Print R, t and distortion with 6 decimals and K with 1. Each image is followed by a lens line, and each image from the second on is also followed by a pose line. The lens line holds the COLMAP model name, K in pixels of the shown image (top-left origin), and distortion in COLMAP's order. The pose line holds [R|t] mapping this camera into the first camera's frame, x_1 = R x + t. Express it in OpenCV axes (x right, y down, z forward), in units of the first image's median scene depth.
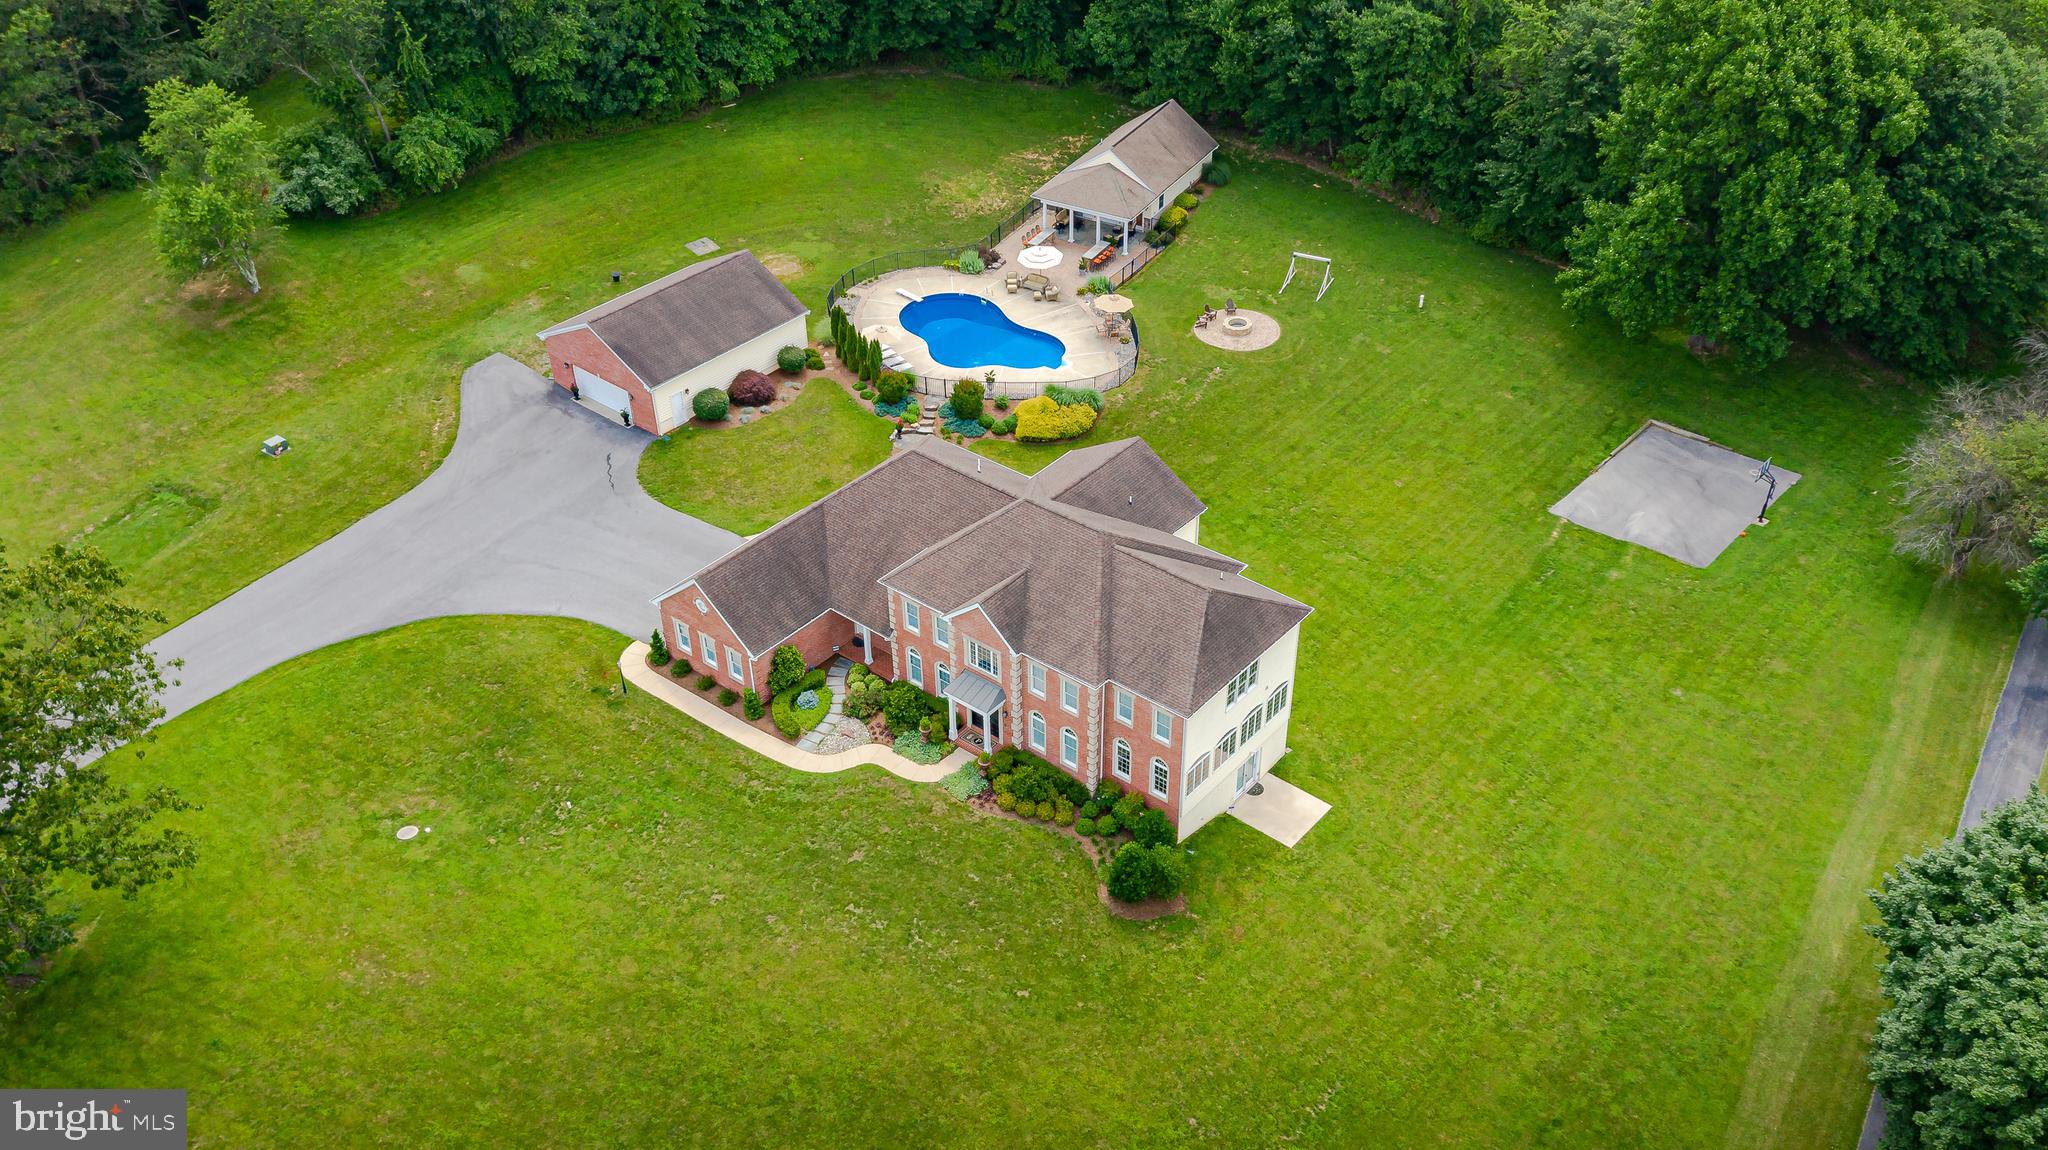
lens RADIAL K [[1701.7, 0, 1029.4], [0, 1701.7, 665.1], [0, 0, 1]] dist [0.251101, -0.321457]
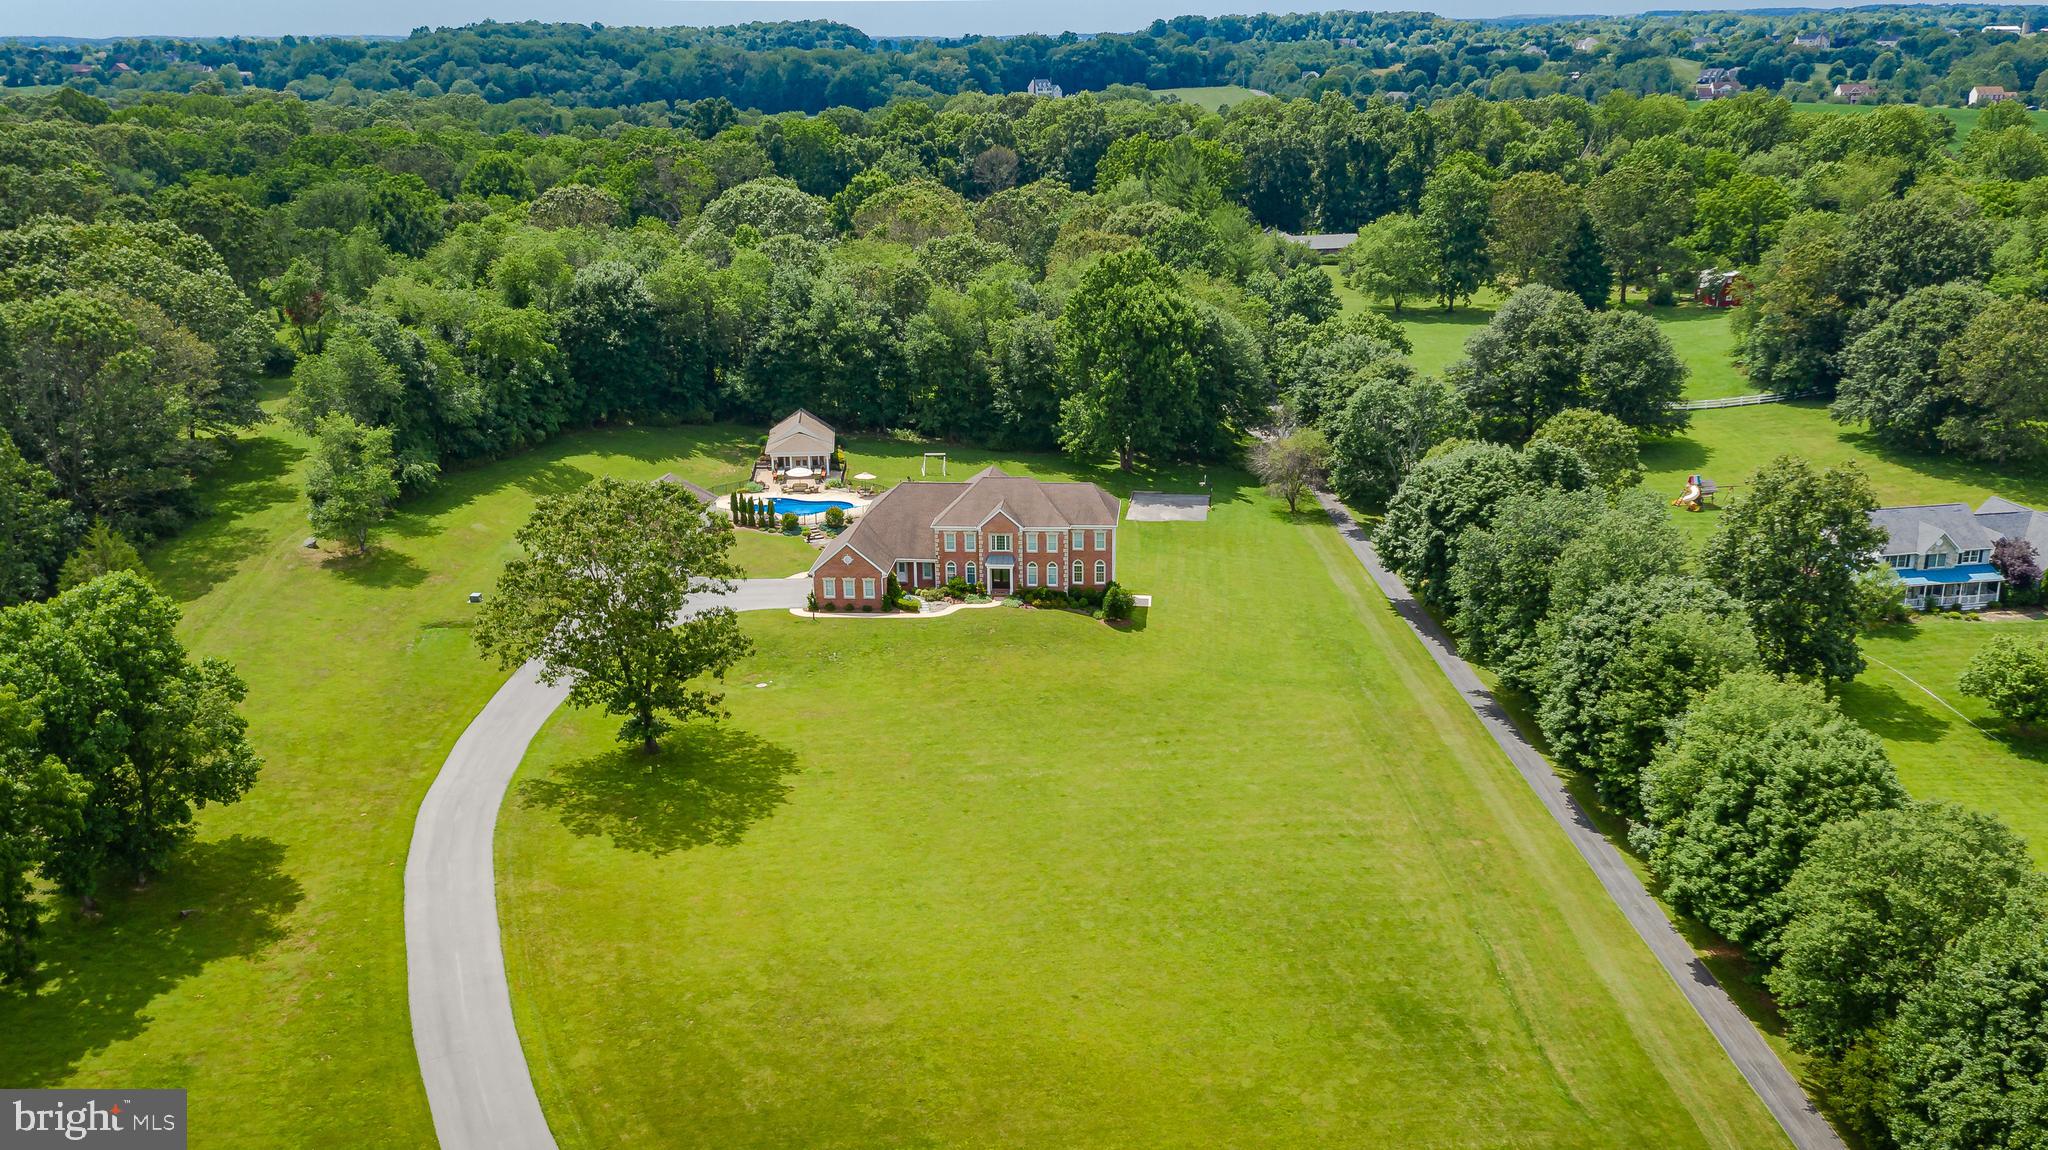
lens RADIAL K [[1701.7, 0, 1029.4], [0, 1701.7, 665.1], [0, 0, 1]] dist [0.251101, -0.321457]
pose [[0.824223, -0.188334, 0.534029, -1.018000], [0.357602, 0.904342, -0.232994, 0.561905], [-0.439064, 0.383009, 0.812728, -0.555102]]
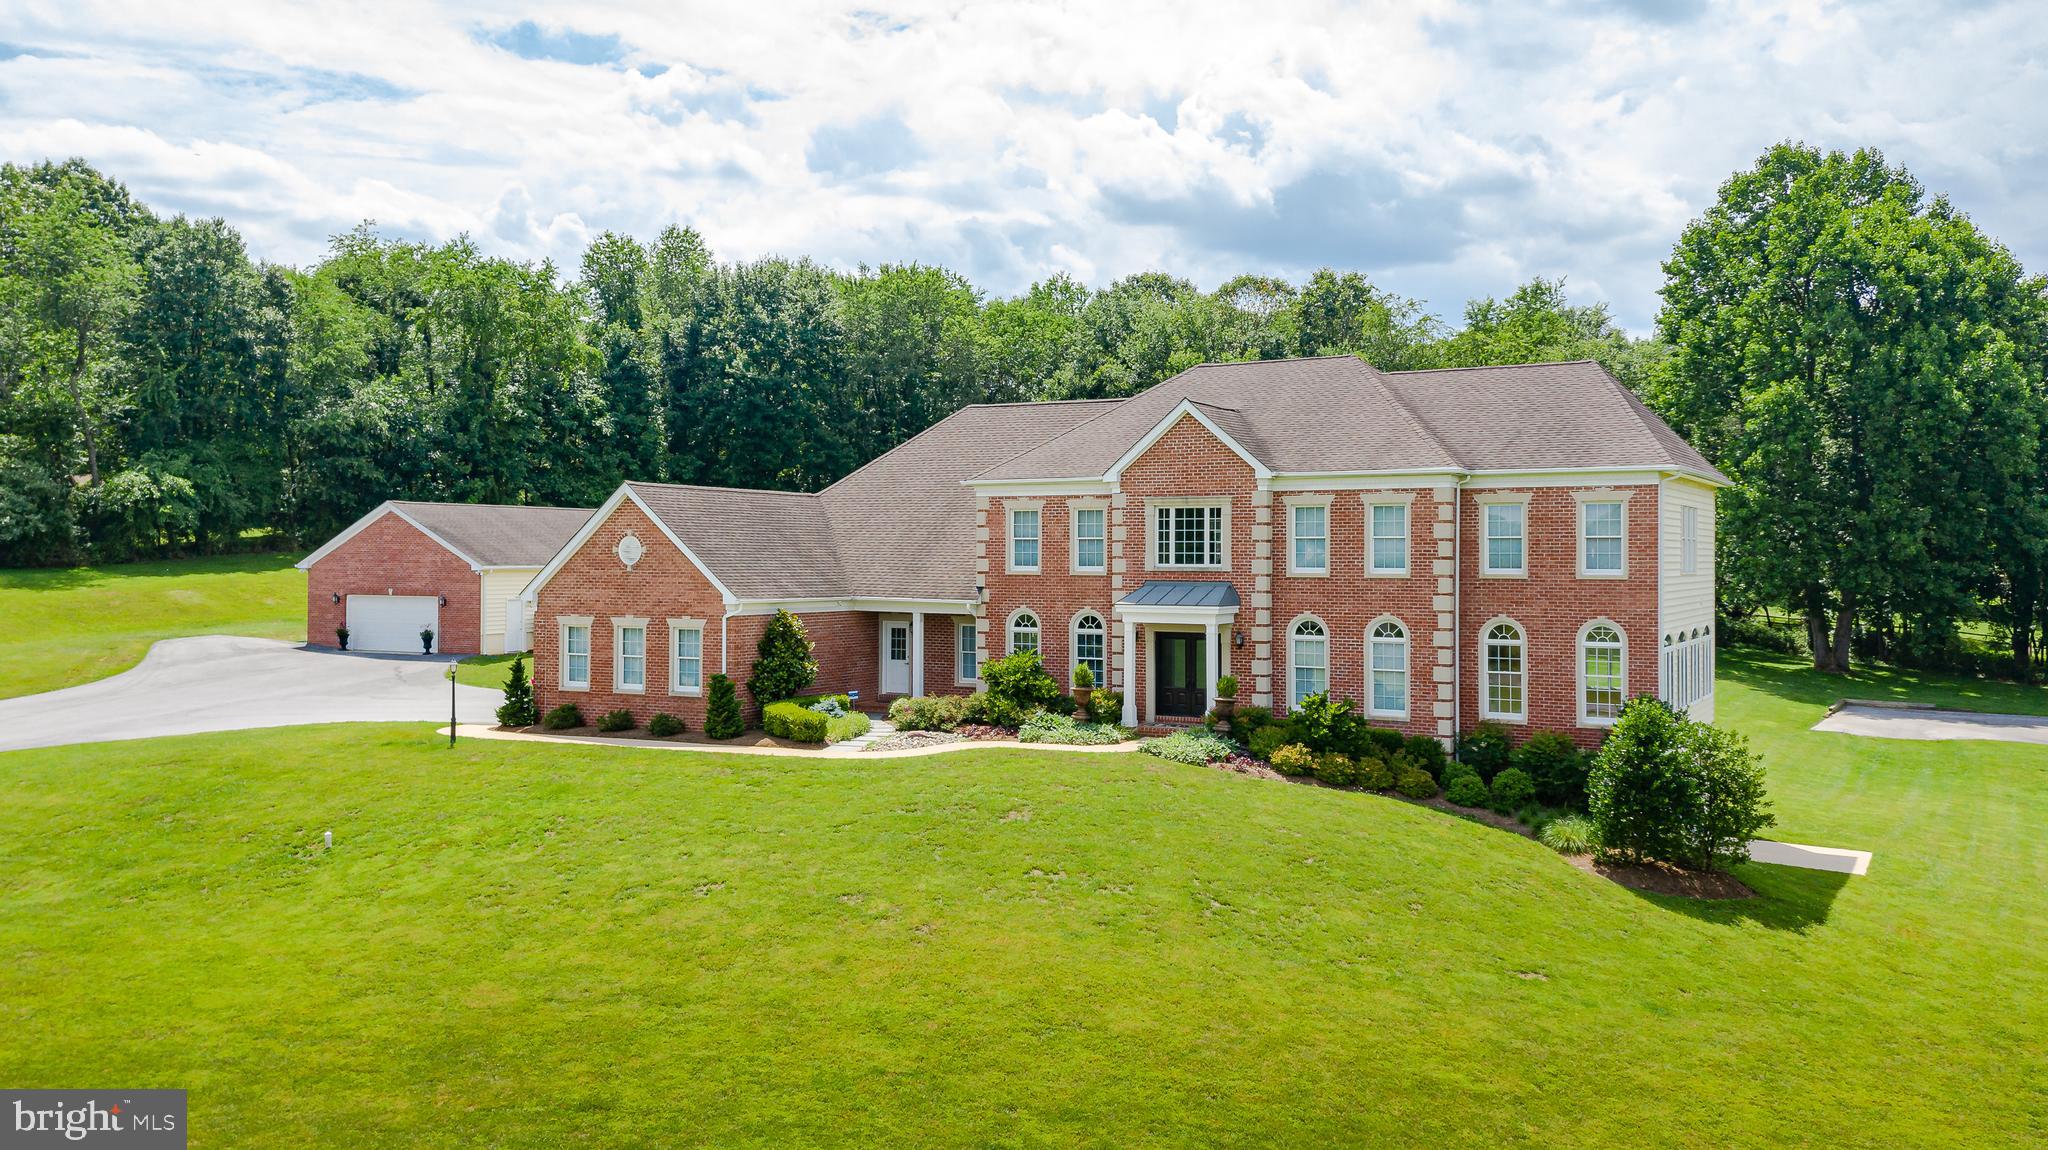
lens RADIAL K [[1671.6, 0, 984.9], [0, 1671.6, 567.6], [0, 0, 1]] dist [0.251369, -0.340214]
pose [[0.985421, 0.007152, 0.169985, -0.165581], [0.099343, 0.786917, -0.609010, 0.293739], [-0.138120, 0.617018, 0.774734, 0.557312]]
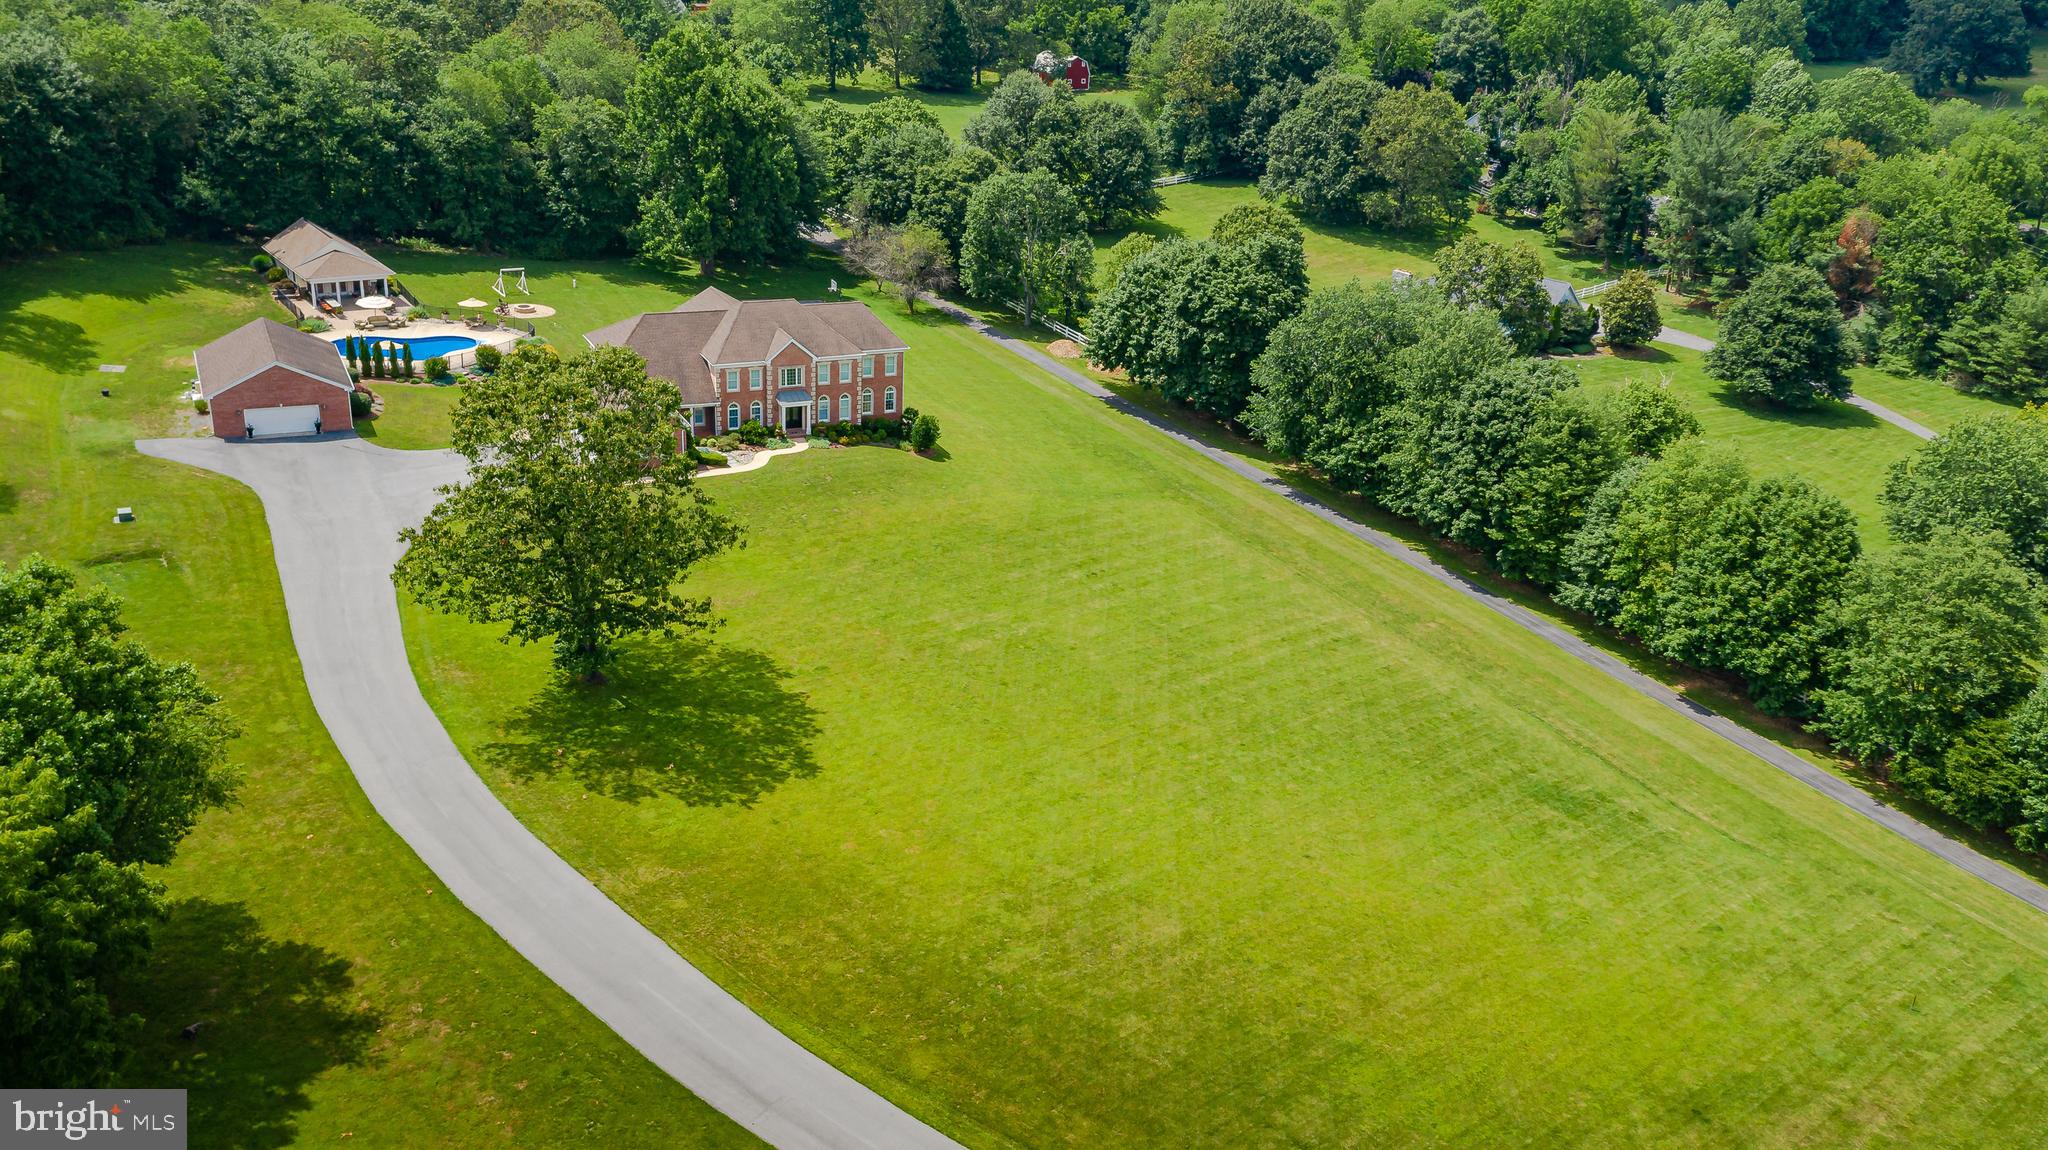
lens RADIAL K [[1676.3, 0, 1049.4], [0, 1676.3, 573.0], [0, 0, 1]] dist [0.251475, -0.324119]
pose [[0.415398, -0.332012, 0.846884, -1.368148], [0.521859, 0.849542, 0.077082, 0.161394], [-0.745055, 0.409934, 0.526162, -0.047862]]
